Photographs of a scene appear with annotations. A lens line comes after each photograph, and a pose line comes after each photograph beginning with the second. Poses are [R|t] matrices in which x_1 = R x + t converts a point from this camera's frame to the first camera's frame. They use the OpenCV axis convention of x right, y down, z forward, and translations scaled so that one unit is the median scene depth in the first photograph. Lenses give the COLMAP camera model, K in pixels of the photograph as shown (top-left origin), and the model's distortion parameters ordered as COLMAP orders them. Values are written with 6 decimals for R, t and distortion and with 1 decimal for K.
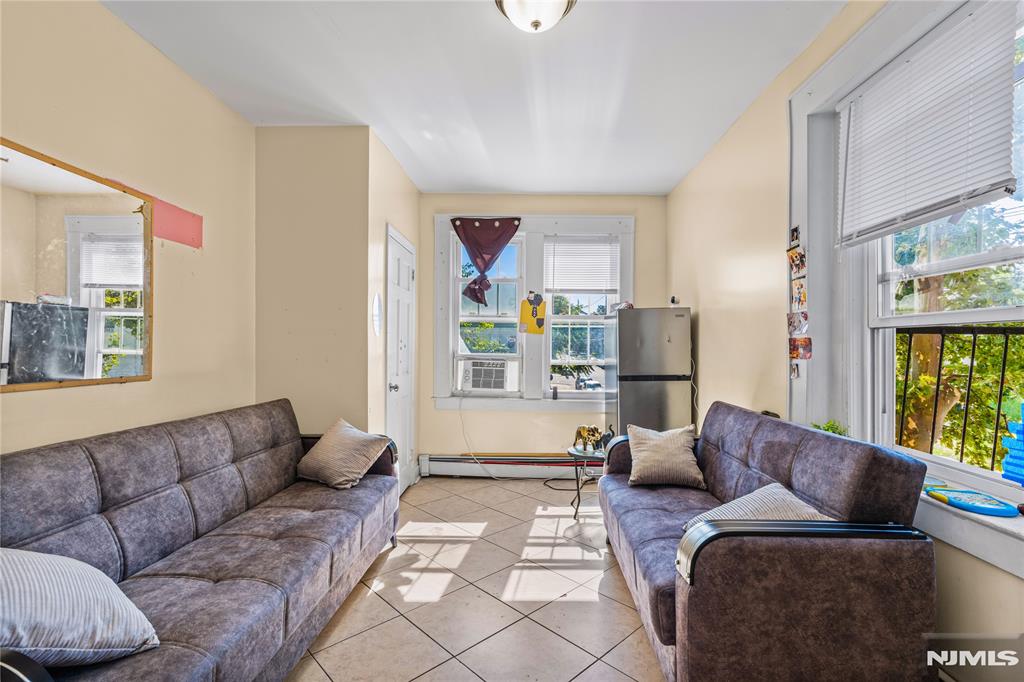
lens RADIAL K [[467.9, 0, 513.6], [0, 467.9, 343.3], [0, 0, 1]] dist [0.002793, 0.000082]
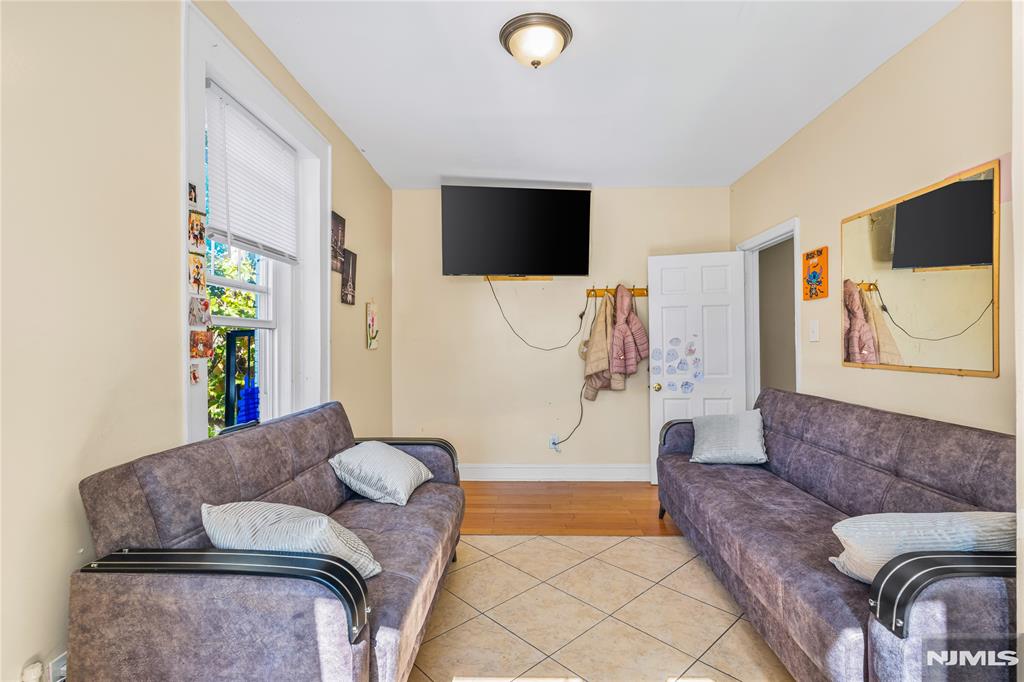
lens RADIAL K [[467.9, 0, 512.0], [0, 467.9, 342.6], [0, 0, 1]] dist [0.002793, 0.000082]
pose [[-0.999970, 0.004670, -0.006200, 0.094158], [0.004716, 0.999962, -0.007322, 0.016054], [0.006166, -0.007351, -0.999954, 1.788689]]
